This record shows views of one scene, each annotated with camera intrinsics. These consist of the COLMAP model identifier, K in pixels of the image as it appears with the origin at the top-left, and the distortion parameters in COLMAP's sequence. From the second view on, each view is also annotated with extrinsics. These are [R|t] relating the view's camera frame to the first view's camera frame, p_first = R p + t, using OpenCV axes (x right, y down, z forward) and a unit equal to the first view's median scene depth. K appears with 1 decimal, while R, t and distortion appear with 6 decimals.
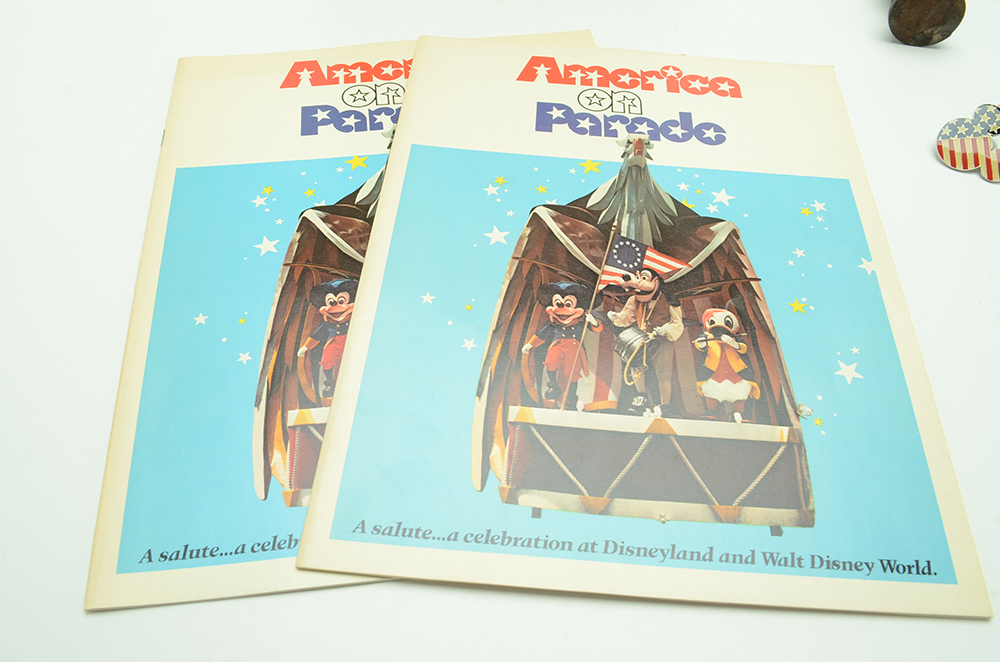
lens RADIAL K [[773.0, 0, 498.9], [0, 773.0, 331.4], [0, 0, 1]] dist [-0.095558, 0.002872]
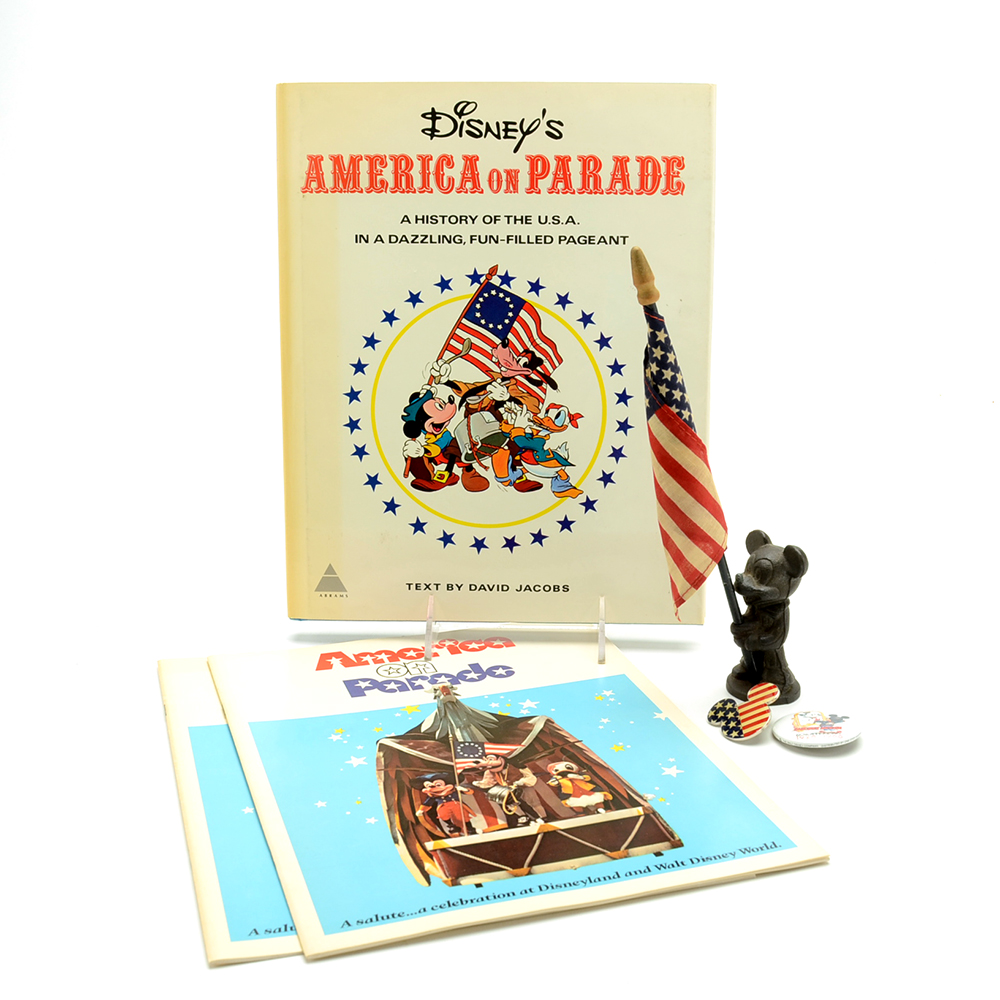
lens RADIAL K [[1340.3, 0, 502.0], [0, 1340.3, 500.9], [0, 0, 1]] dist [-0.086702, 0.000000]
pose [[0.923975, -0.128570, 0.360195, -0.490126], [0.316356, 0.786171, -0.530899, 0.724679], [-0.214917, 0.604487, 0.767076, -0.825194]]
